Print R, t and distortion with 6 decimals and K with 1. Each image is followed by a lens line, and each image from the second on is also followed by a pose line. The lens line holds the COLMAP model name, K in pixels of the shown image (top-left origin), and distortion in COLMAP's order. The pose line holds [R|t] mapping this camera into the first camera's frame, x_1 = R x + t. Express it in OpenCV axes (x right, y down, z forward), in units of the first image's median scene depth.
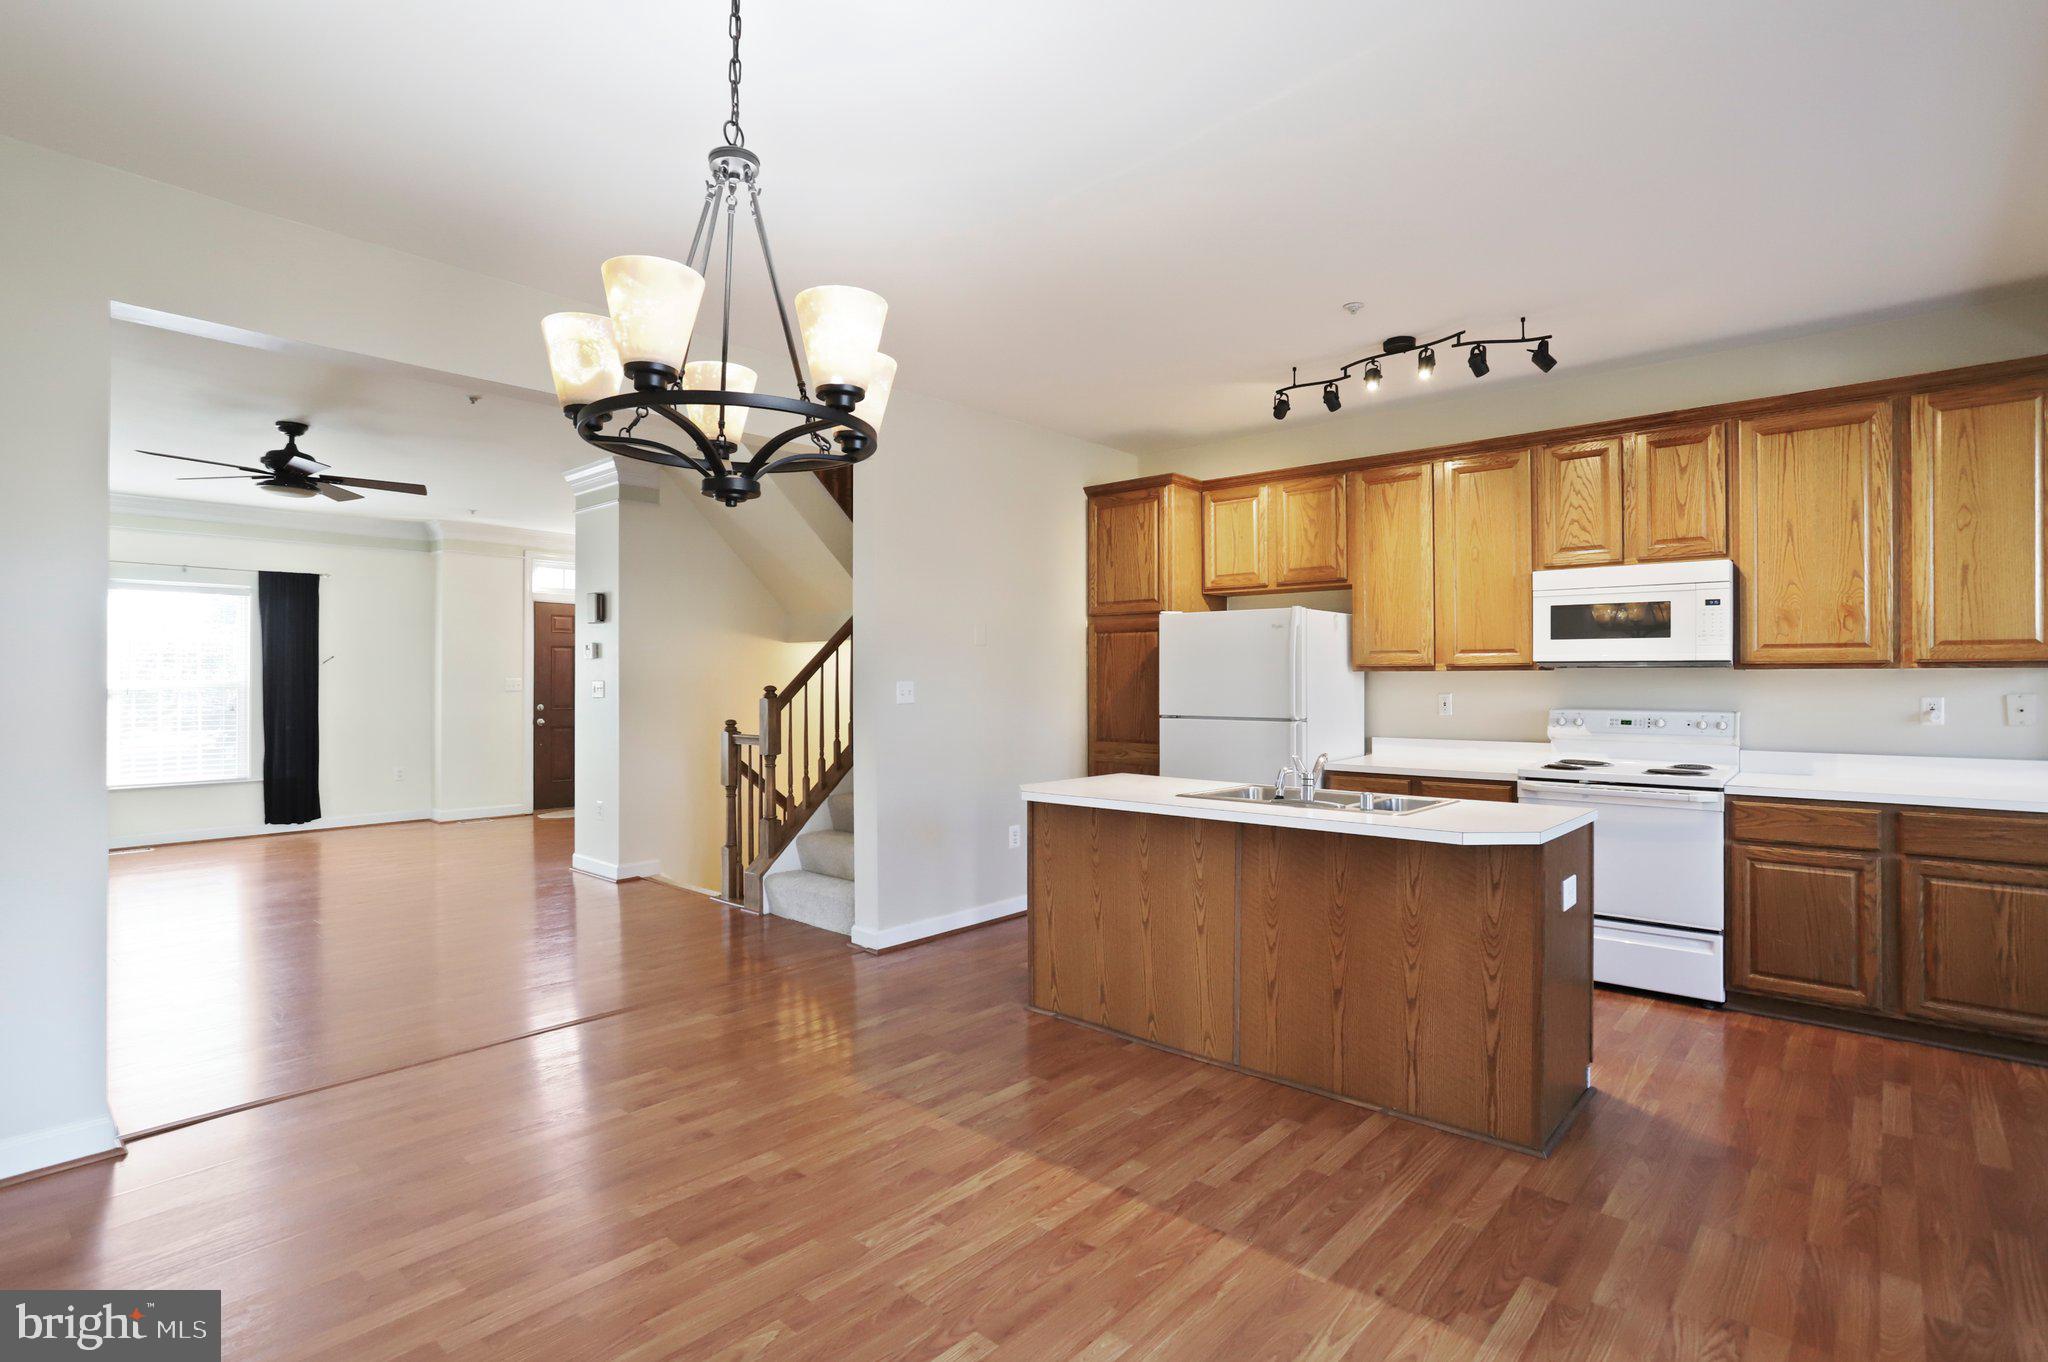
lens RADIAL K [[995.3, 0, 1019.5], [0, 995.3, 672.8], [0, 0, 1]] dist [-0.047472, 0.023786]
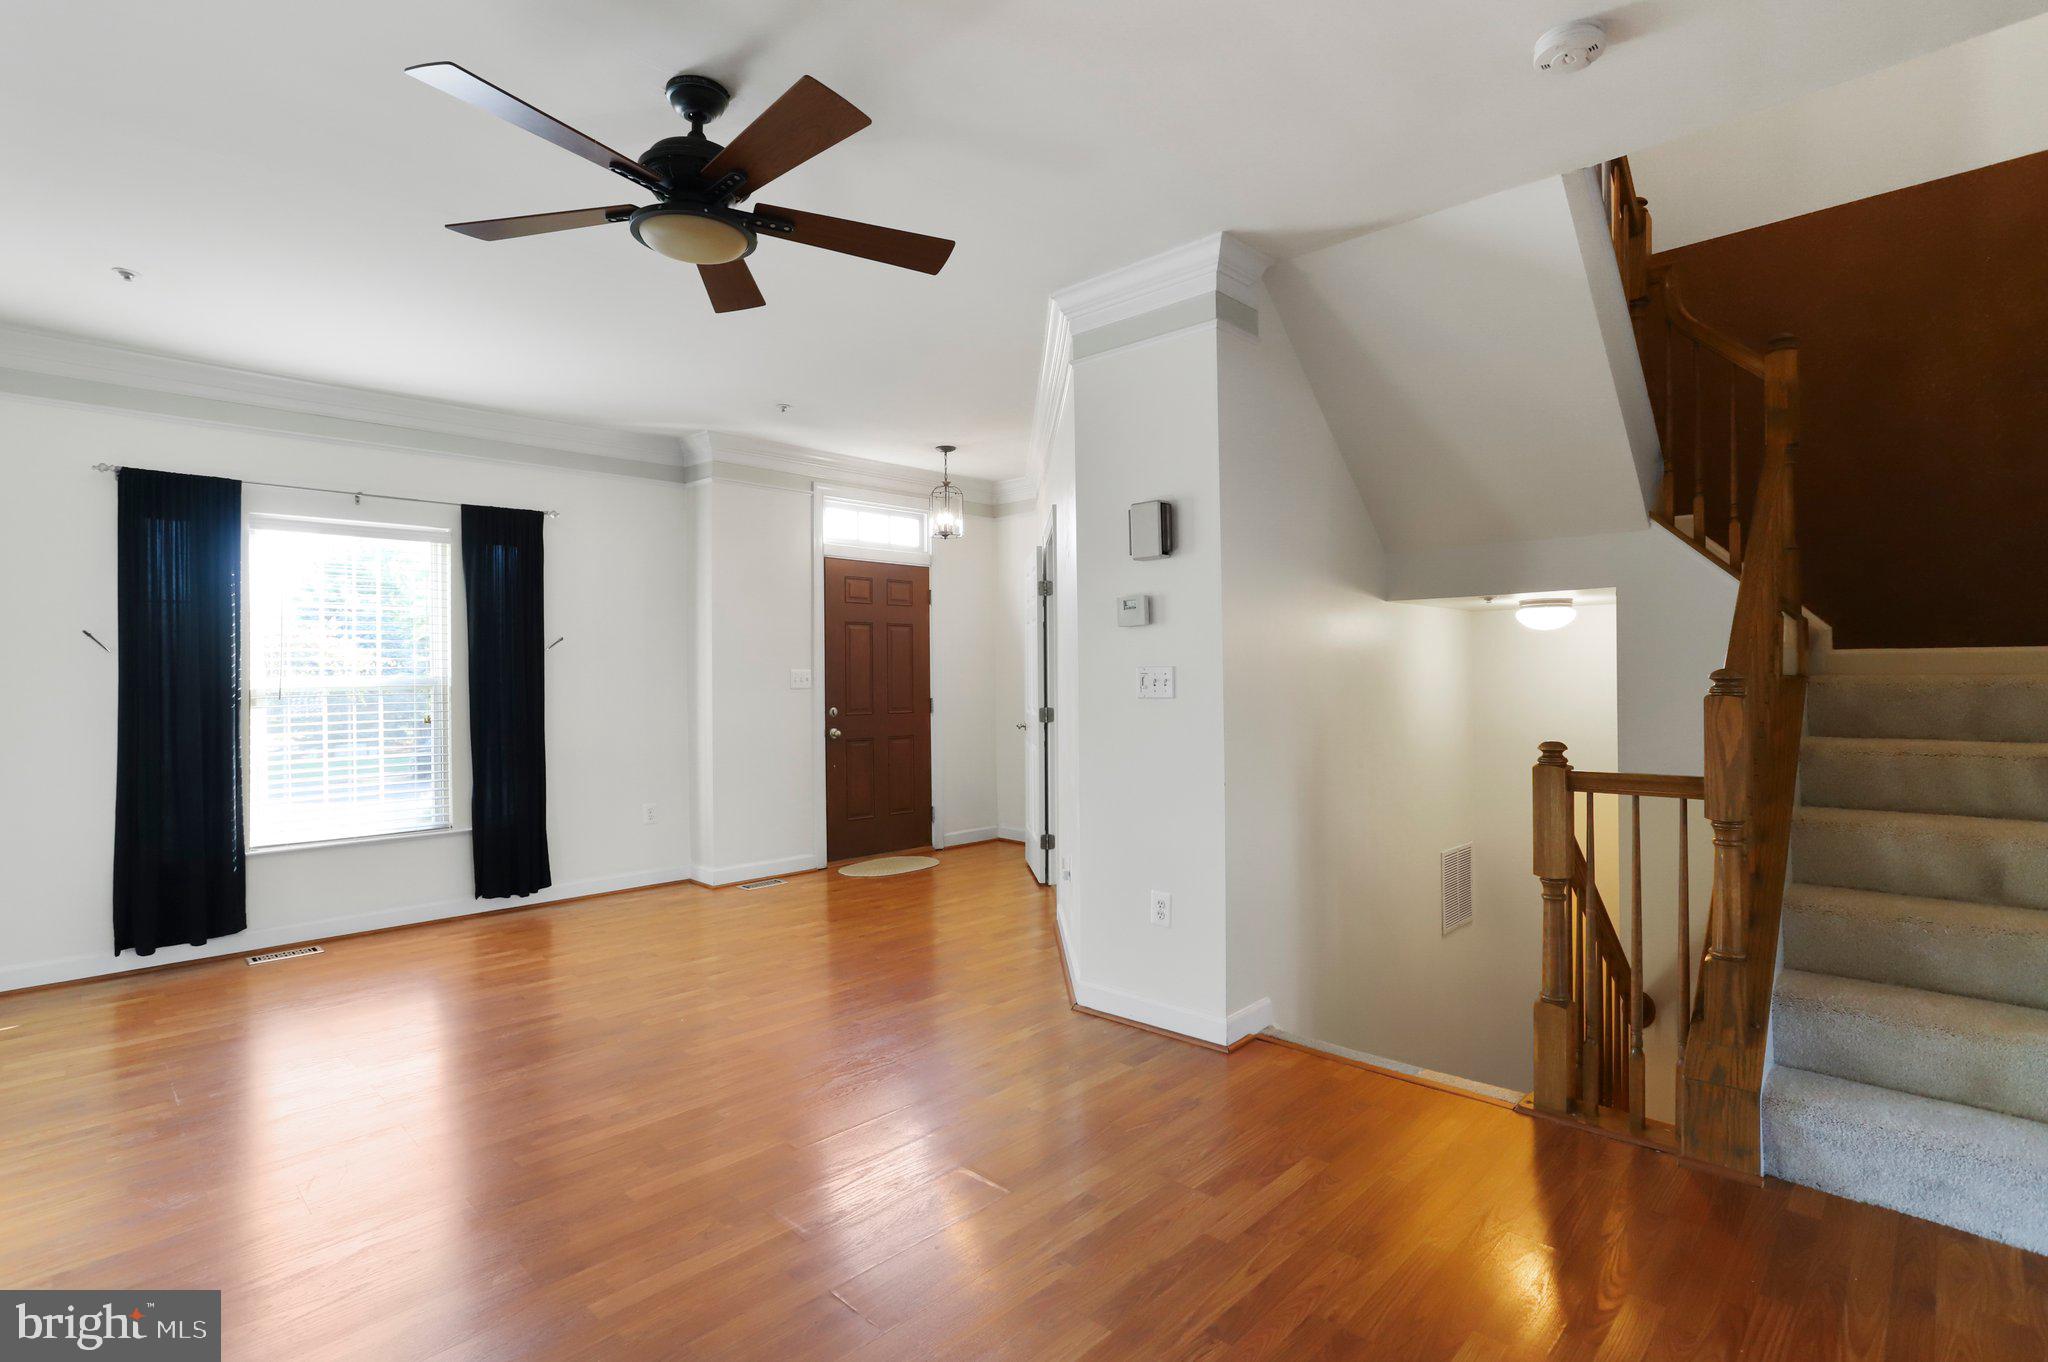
lens RADIAL K [[995.3, 0, 1018.9], [0, 995.3, 670.9], [0, 0, 1]] dist [-0.047472, 0.023786]
pose [[0.999128, -0.007173, -0.041122, -0.370364], [0.007254, 0.999972, 0.001802, 0.007310], [0.041108, -0.002099, 0.999153, 0.354517]]
